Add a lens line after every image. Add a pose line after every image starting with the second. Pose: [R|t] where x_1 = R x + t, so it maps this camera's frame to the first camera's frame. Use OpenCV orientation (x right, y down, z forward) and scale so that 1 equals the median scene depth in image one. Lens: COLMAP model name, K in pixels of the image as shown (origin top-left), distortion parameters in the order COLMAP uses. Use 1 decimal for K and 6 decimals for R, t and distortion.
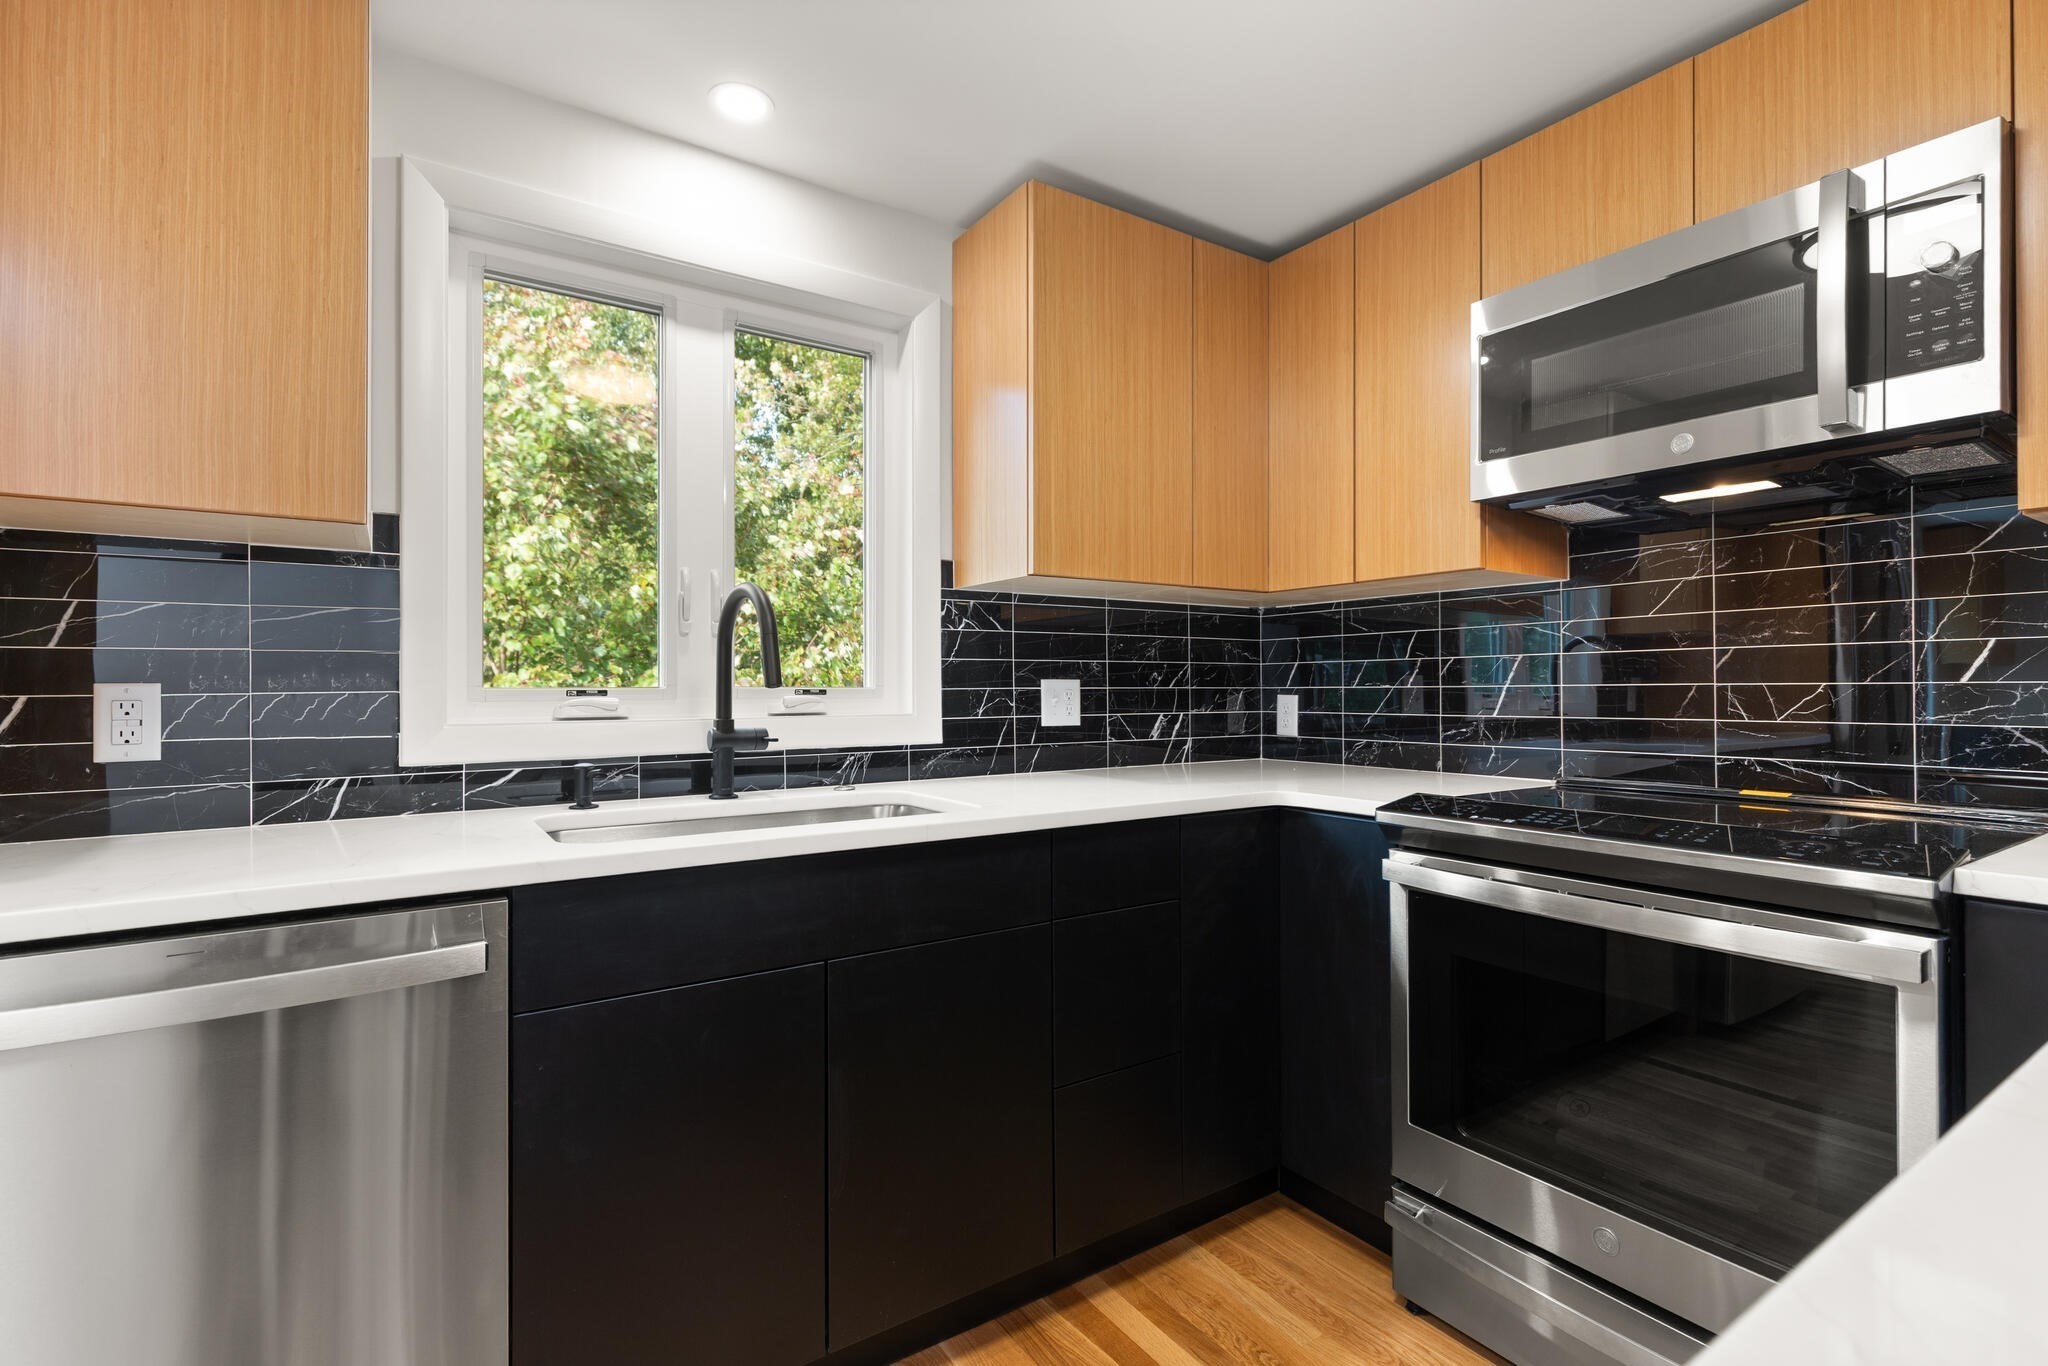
lens RADIAL K [[945.8, 0, 1026.8], [0, 945.8, 678.5], [0, 0, 1]] dist [0.004317, 0.000379]
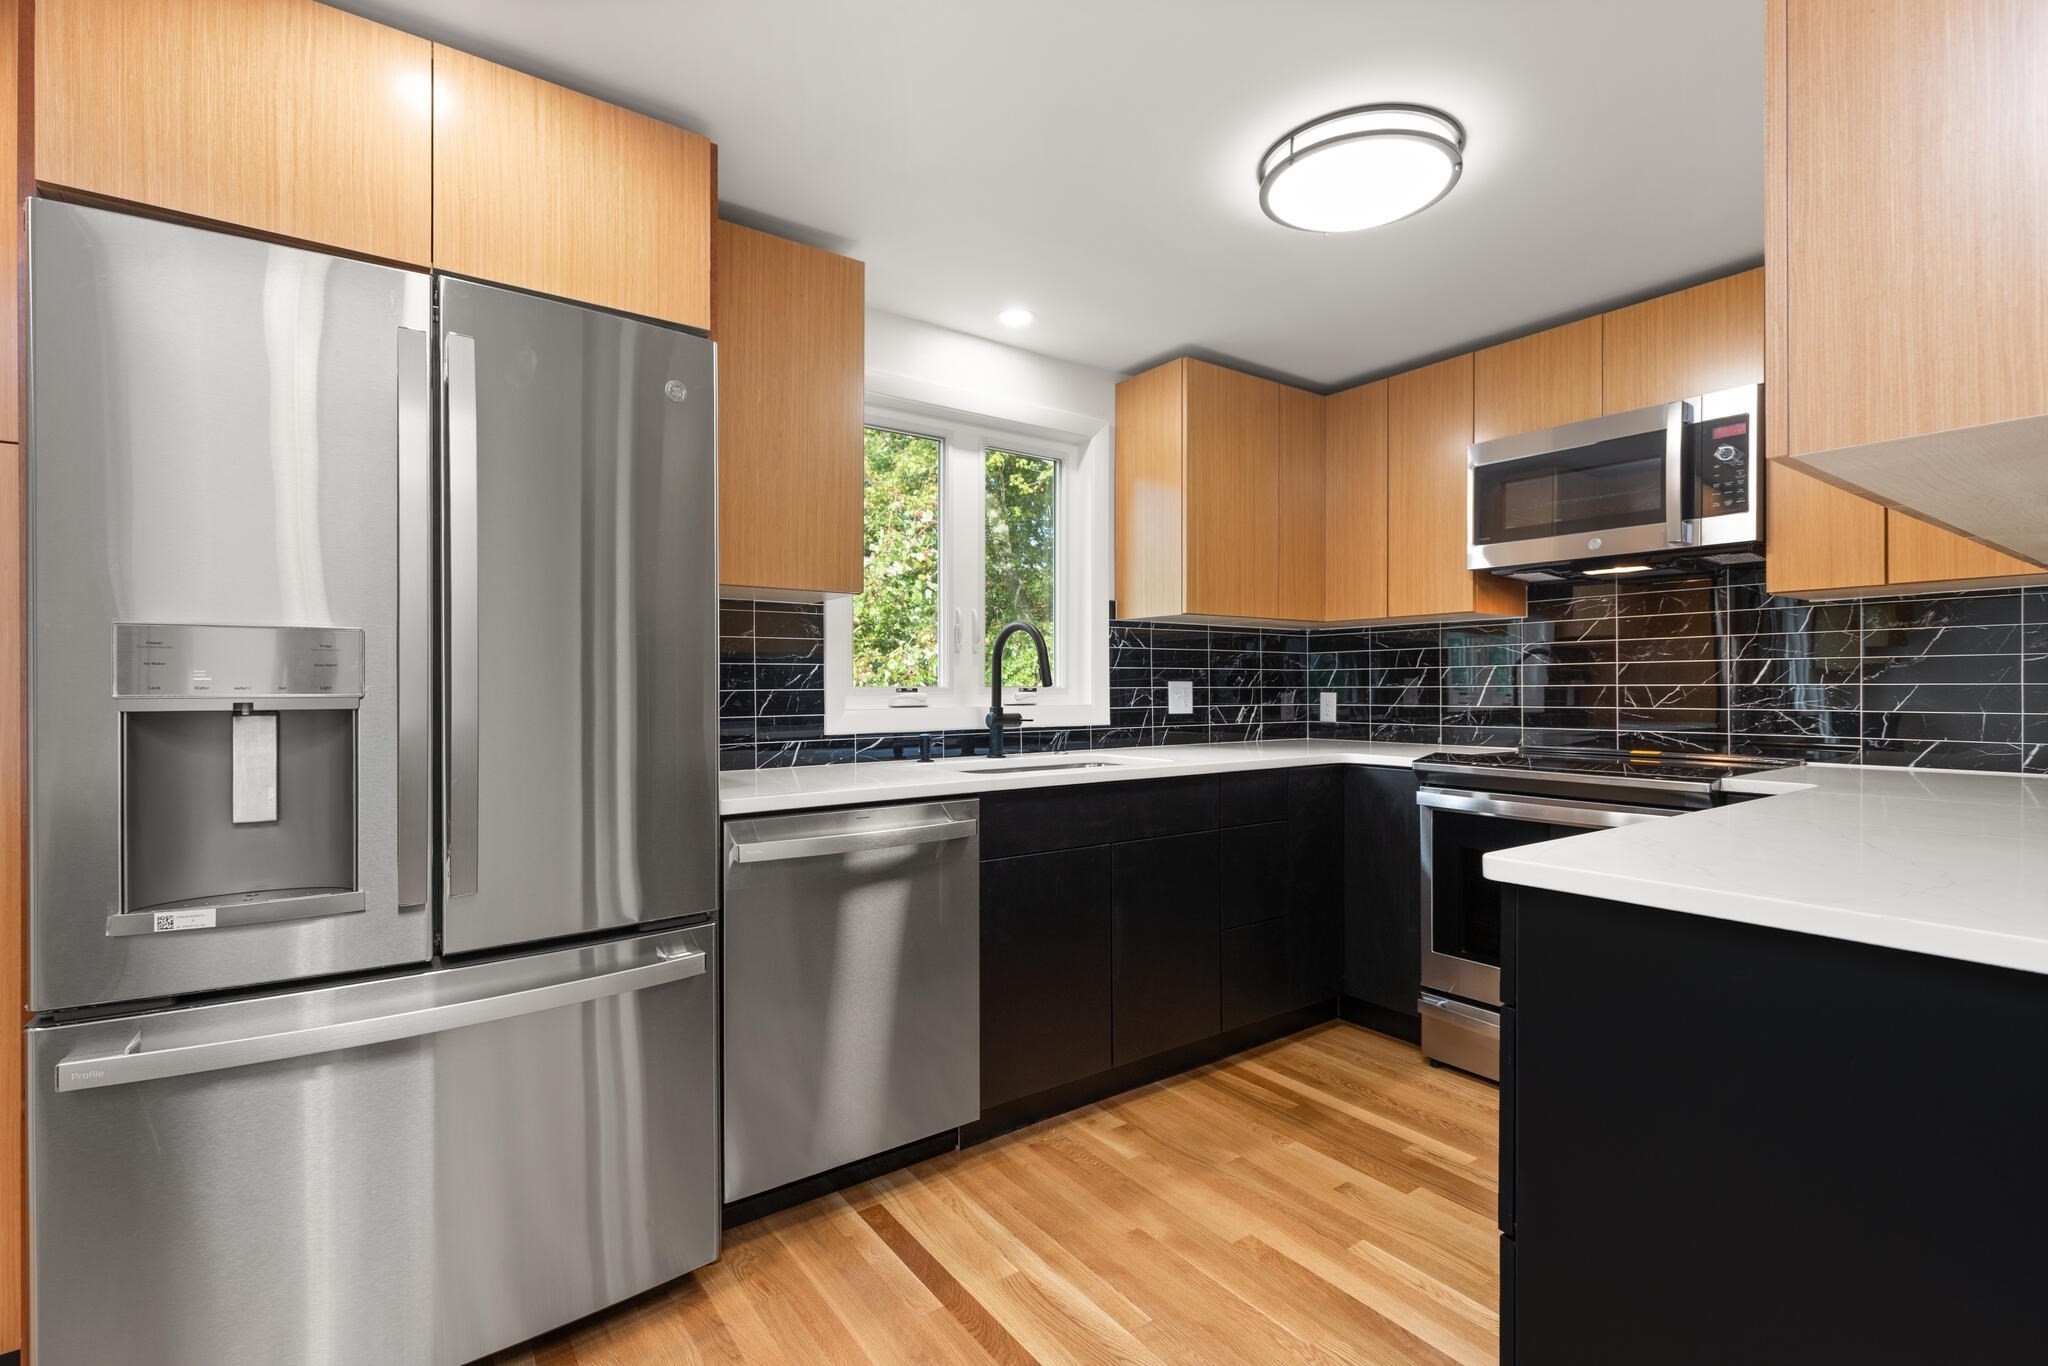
lens RADIAL K [[945.8, 0, 1025.6], [0, 945.8, 680.8], [0, 0, 1]] dist [0.004317, 0.000379]
pose [[0.999316, 0.001655, 0.036946, -0.312782], [-0.001827, 0.999988, 0.004625, -0.007149], [-0.036938, -0.004690, 0.999307, -0.530005]]
